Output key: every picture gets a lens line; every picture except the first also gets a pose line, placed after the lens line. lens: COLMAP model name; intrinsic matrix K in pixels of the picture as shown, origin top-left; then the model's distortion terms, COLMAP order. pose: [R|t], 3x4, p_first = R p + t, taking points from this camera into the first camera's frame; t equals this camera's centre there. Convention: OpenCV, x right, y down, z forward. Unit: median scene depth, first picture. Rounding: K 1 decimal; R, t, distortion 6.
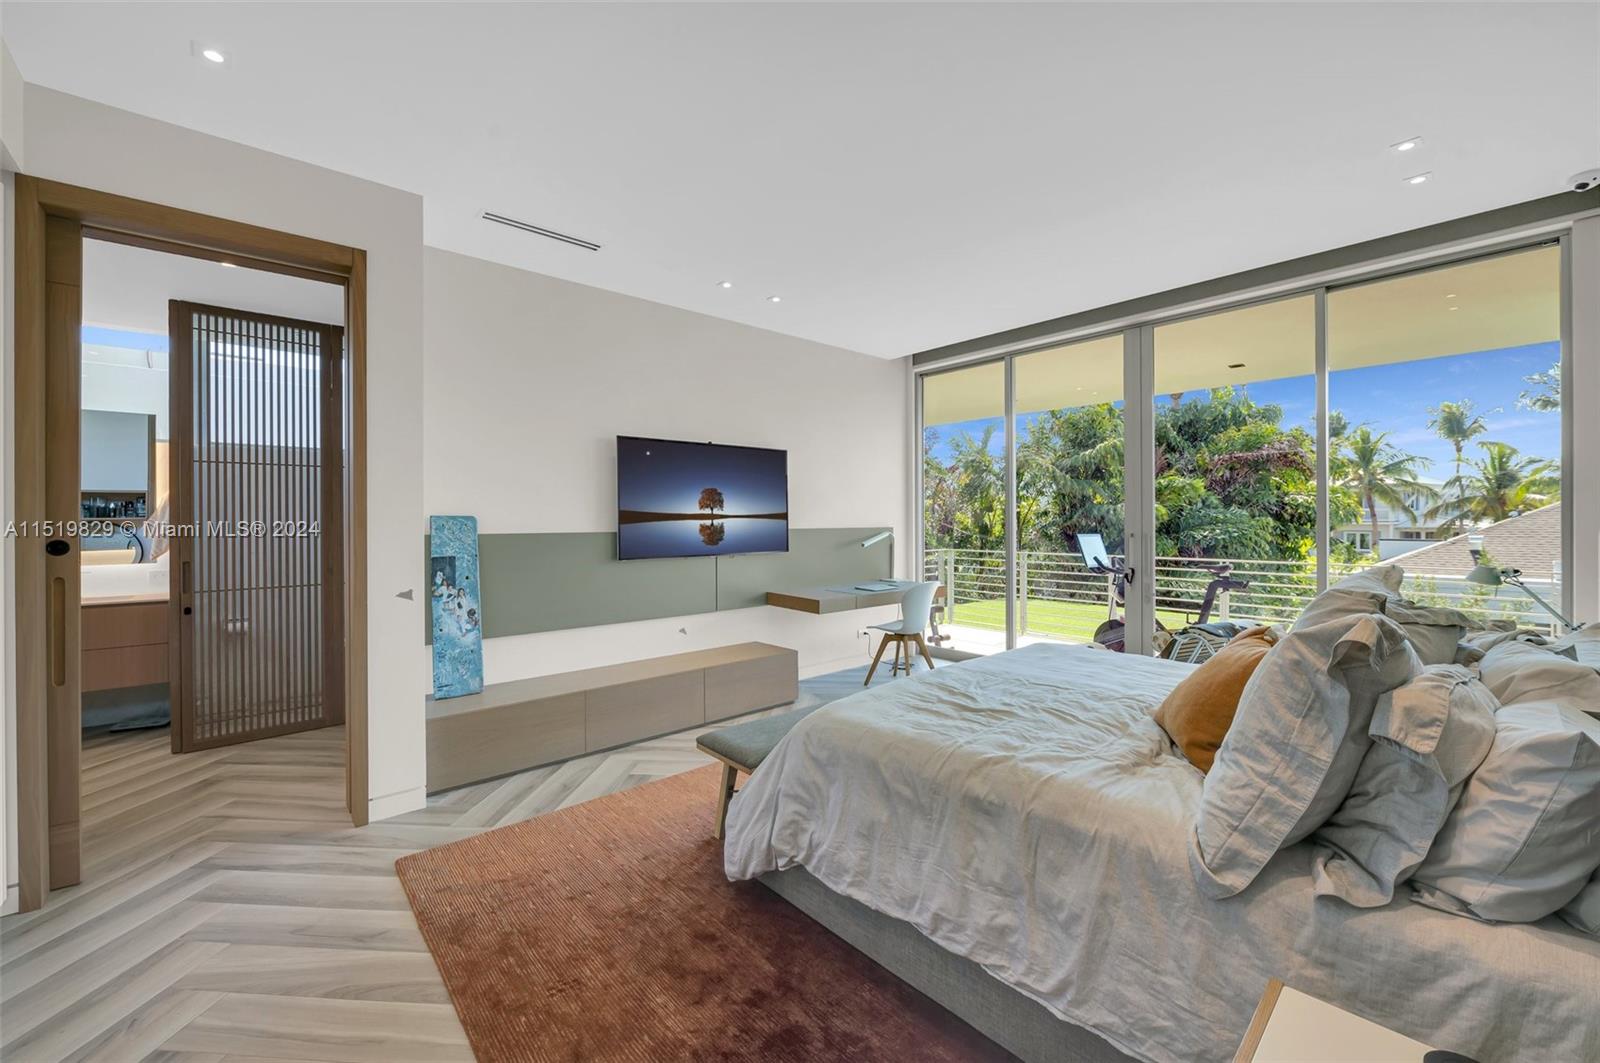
lens RADIAL K [[636.6, 0, 806.9], [0, 636.6, 520.6], [0, 0, 1]] dist [-0.000132, -0.000039]
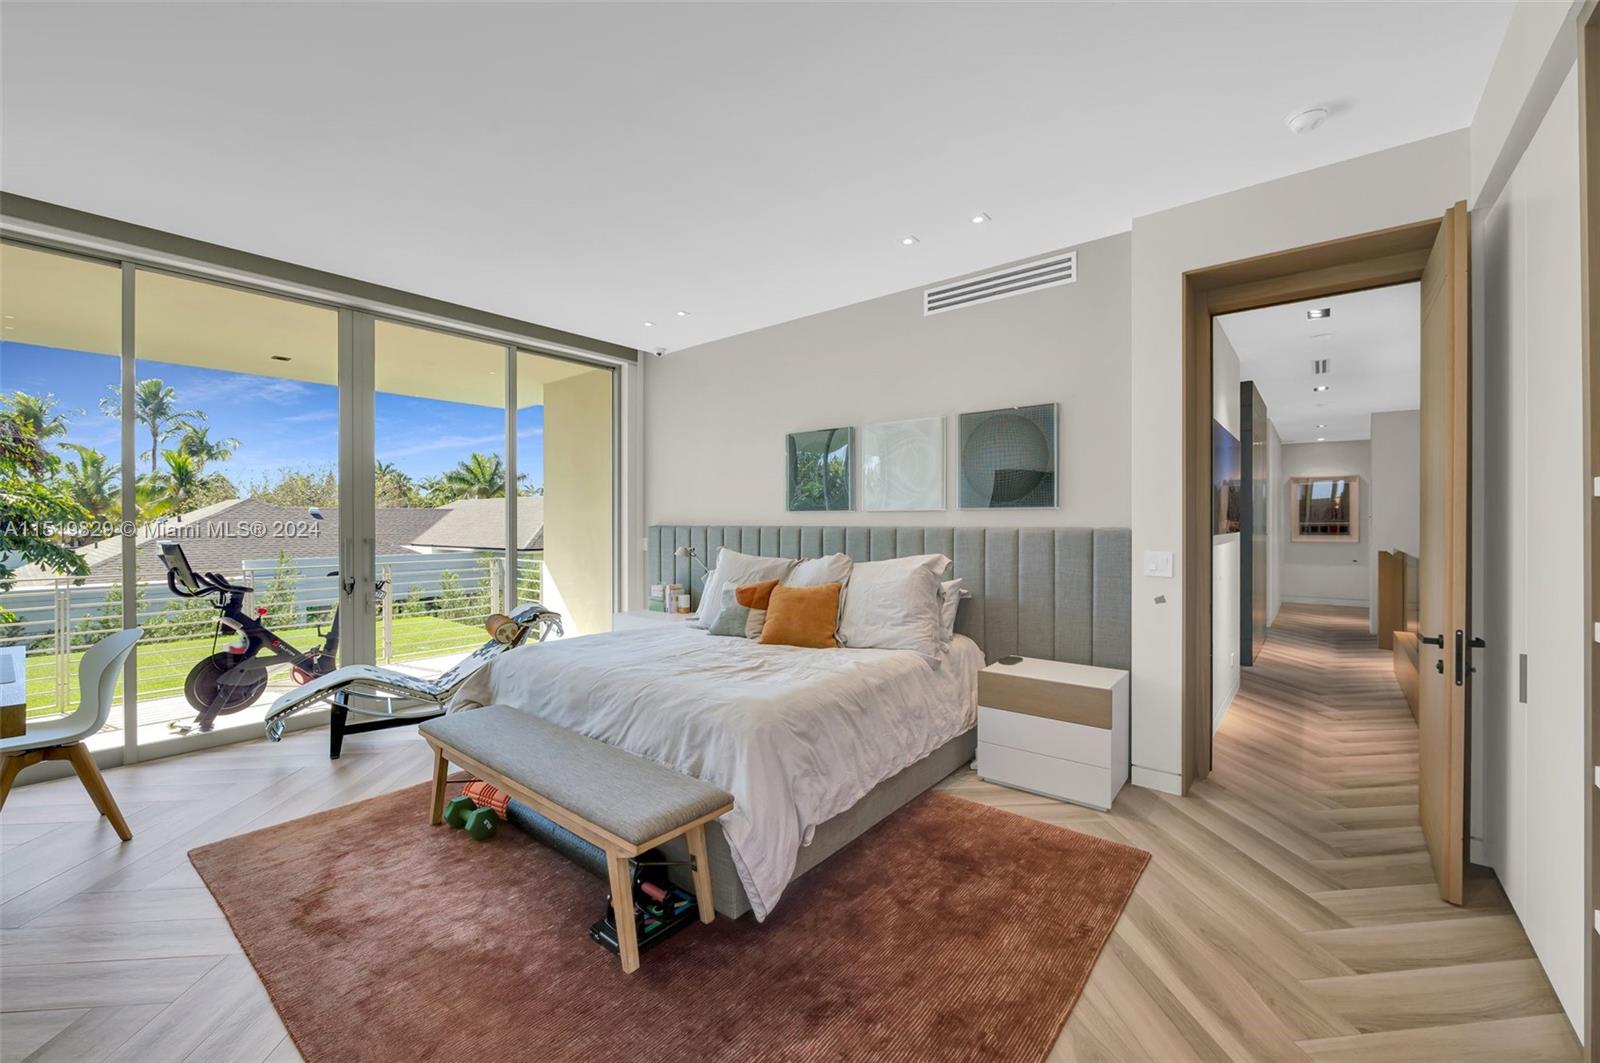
lens RADIAL K [[636.6, 0, 806.9], [0, 636.6, 520.6], [0, 0, 1]] dist [-0.000132, -0.000039]
pose [[-0.159921, 0.002994, 0.987125, -0.484220], [0.005491, 0.999983, -0.002143, 0.001097], [-0.987115, 0.005077, -0.159934, 0.515138]]
